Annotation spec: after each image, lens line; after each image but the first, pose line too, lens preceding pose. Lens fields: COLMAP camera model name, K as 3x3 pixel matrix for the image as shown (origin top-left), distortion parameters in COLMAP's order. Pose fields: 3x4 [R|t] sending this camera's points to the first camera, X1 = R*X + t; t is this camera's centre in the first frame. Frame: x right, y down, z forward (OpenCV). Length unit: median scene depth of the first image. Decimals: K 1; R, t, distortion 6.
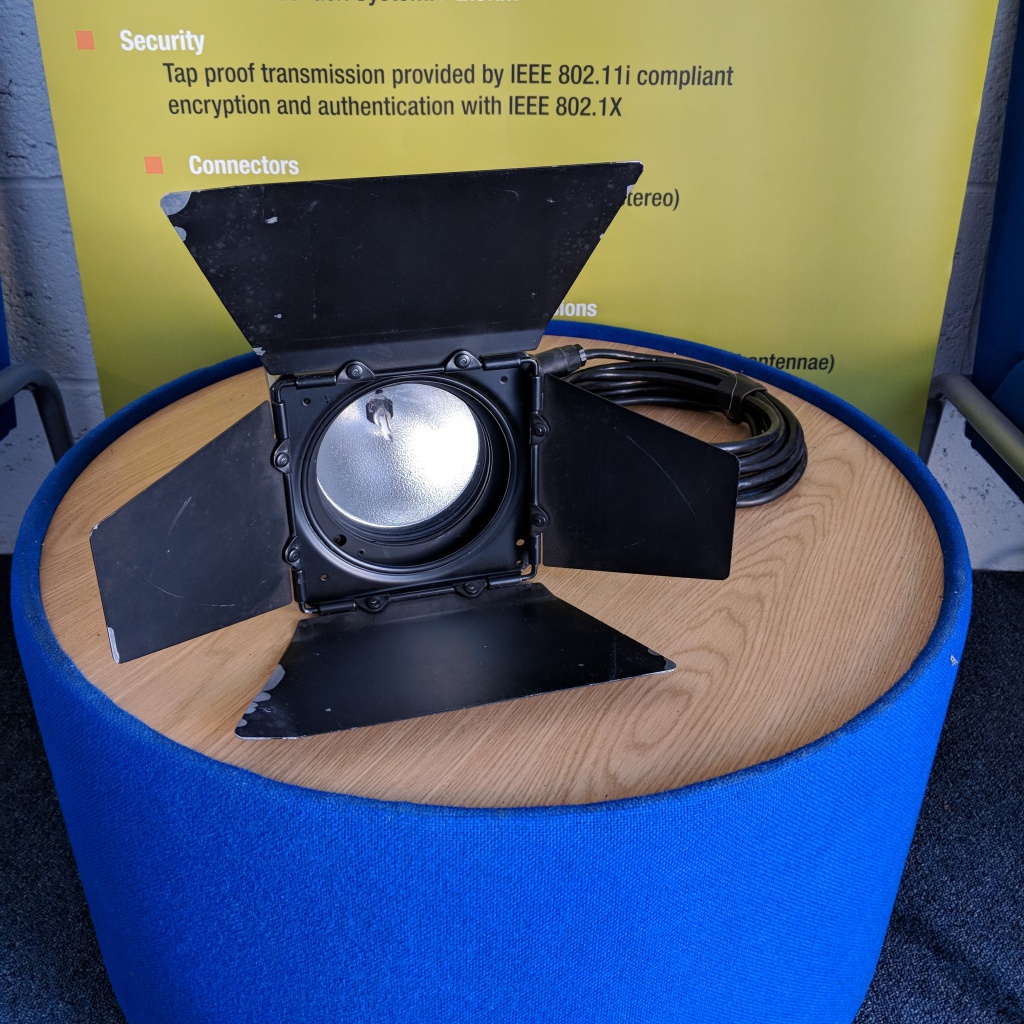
lens RADIAL K [[1132.1, 0, 497.7], [0, 1132.1, 488.7], [0, 0, 1]] dist [0.058118, -0.138849]
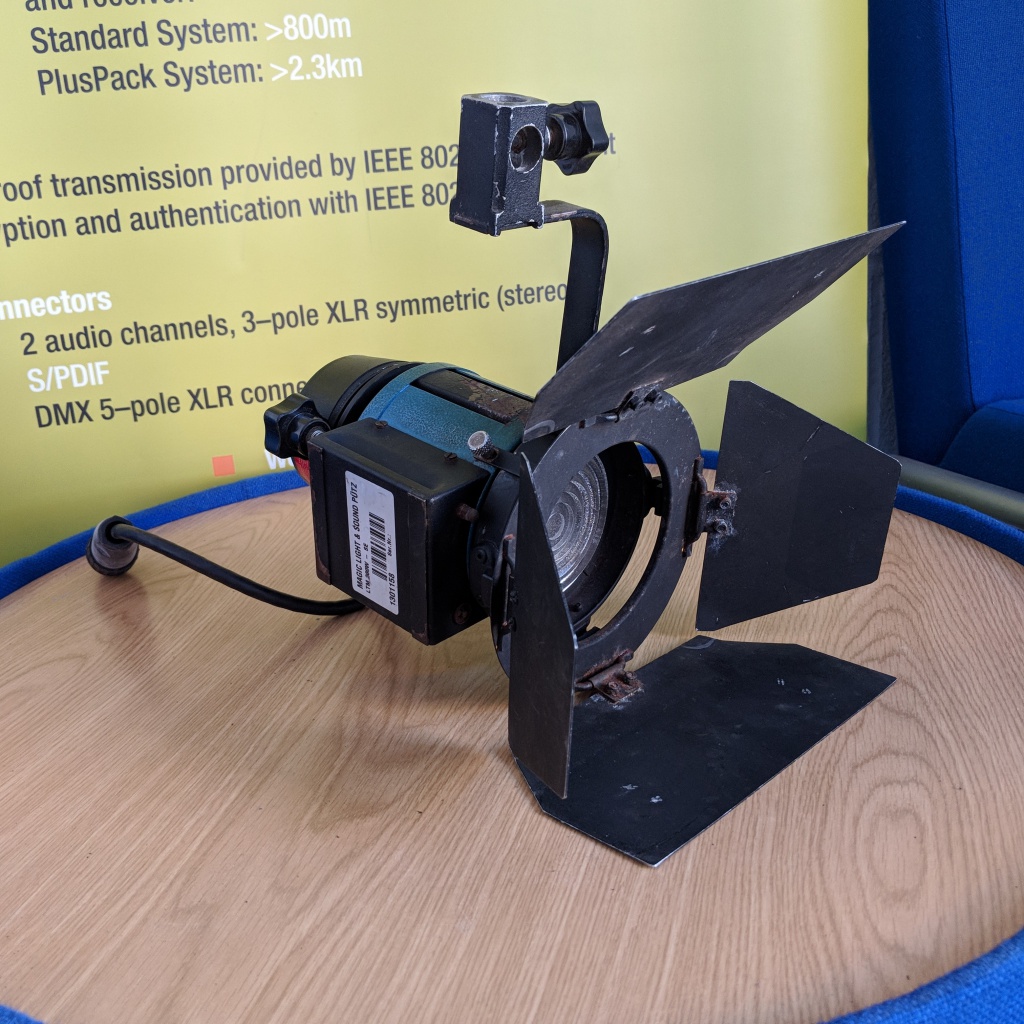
lens RADIAL K [[1169.6, 0, 497.0], [0, 1169.6, 516.3], [0, 0, 1]] dist [0.047760, -0.131027]
pose [[0.961371, -0.148826, 0.231551, -0.133039], [0.189956, 0.967517, -0.166816, 0.049379], [-0.199203, 0.204357, 0.958414, 0.207692]]
